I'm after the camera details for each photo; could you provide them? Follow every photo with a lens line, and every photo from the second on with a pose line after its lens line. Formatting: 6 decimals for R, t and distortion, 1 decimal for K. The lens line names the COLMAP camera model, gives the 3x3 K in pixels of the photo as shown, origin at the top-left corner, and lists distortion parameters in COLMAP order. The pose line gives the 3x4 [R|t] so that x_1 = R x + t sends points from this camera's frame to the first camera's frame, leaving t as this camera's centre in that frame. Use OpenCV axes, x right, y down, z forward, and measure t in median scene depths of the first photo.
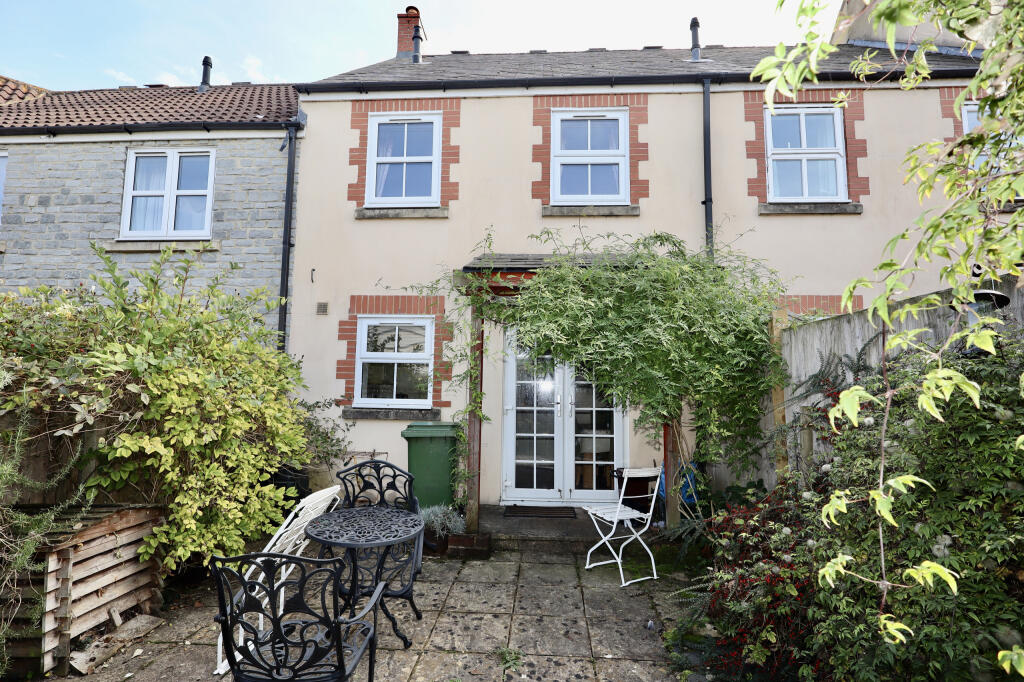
lens RADIAL K [[475.8, 0, 512.0], [0, 475.8, 341.0], [0, 0, 1]] dist [0.003198, 0.000513]
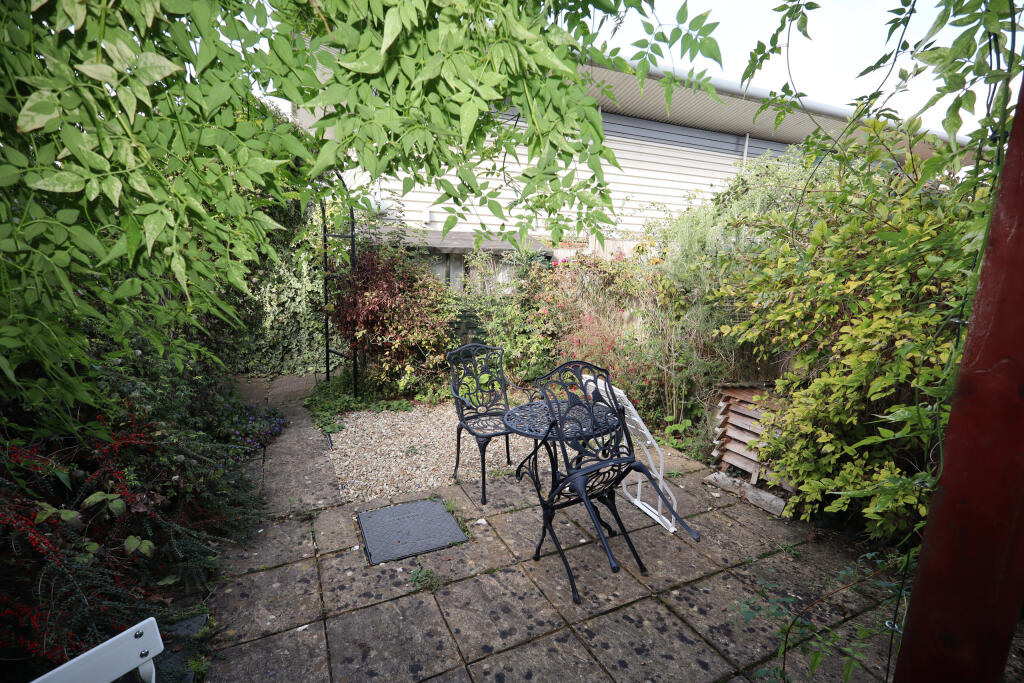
lens RADIAL K [[475.8, 0, 512.0], [0, 475.8, 341.5], [0, 0, 1]] dist [0.003198, 0.000513]
pose [[-0.869797, 0.062631, -0.489418, 0.257912], [0.028837, 0.996668, 0.076295, 0.154845], [0.492566, 0.052248, -0.868705, 1.823456]]
